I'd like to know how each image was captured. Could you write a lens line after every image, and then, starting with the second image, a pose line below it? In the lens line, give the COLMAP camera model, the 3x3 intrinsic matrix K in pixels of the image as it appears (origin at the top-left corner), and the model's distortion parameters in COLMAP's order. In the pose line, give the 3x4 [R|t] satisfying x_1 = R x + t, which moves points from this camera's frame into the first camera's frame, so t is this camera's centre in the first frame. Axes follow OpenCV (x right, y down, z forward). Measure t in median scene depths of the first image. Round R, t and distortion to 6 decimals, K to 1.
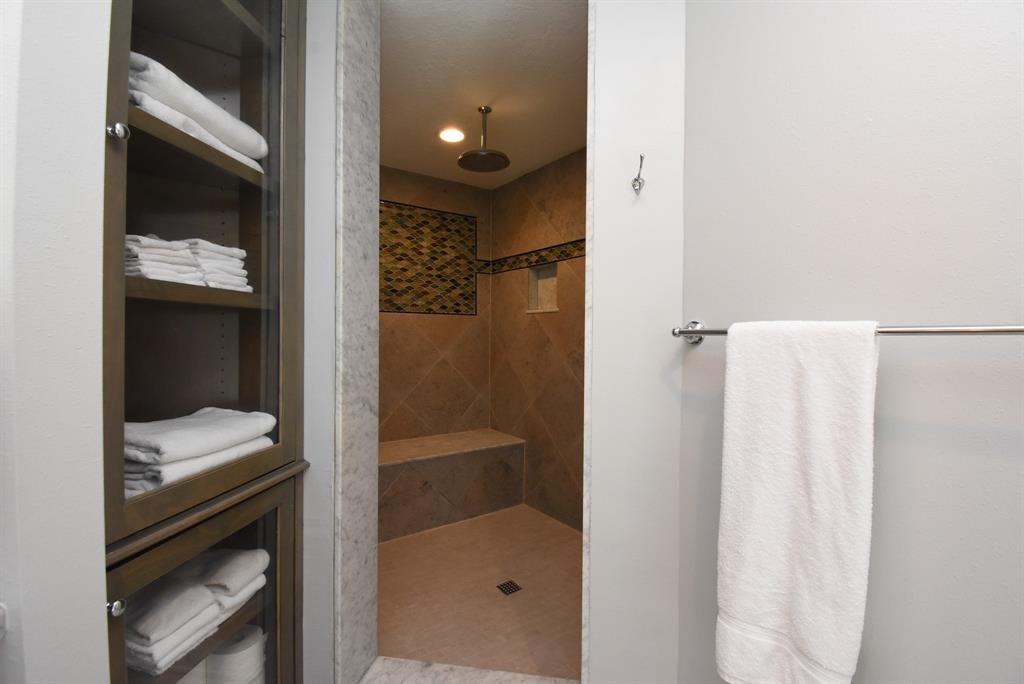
lens RADIAL K [[459.4, 0, 512.0], [0, 459.4, 342.0], [0, 0, 1]] dist [0.000773, 0.000018]
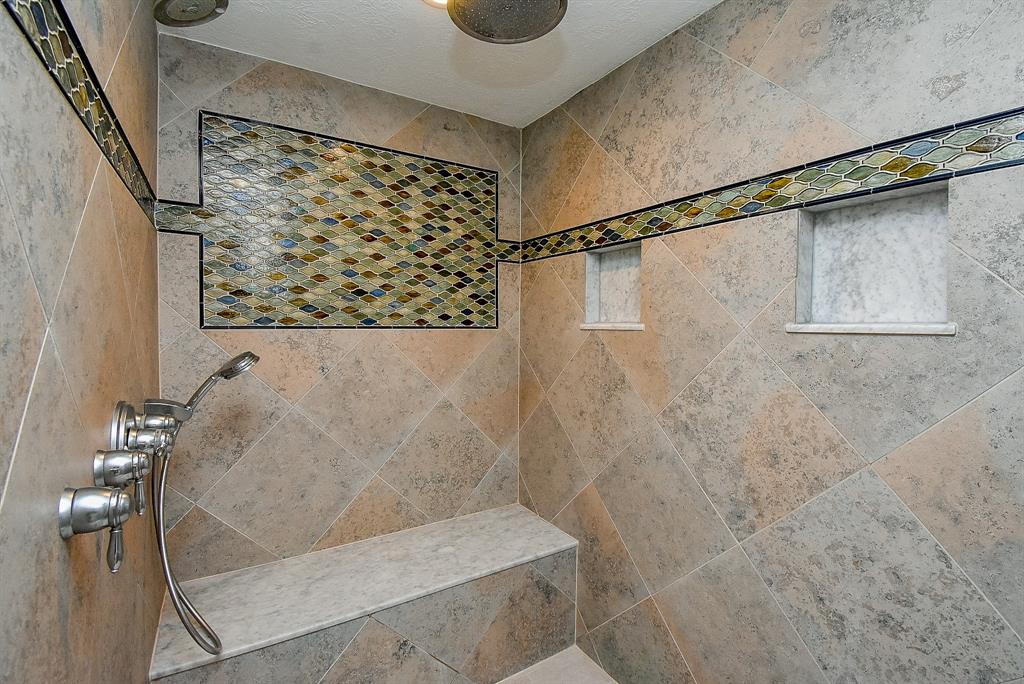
lens RADIAL K [[459.4, 0, 512.0], [0, 459.4, 342.0], [0, 0, 1]] dist [0.000773, 0.000018]
pose [[0.998236, 0.001444, -0.059349, -0.021460], [0.000073, 0.999674, 0.025542, -0.058814], [0.059366, -0.025502, 0.997910, 0.391700]]
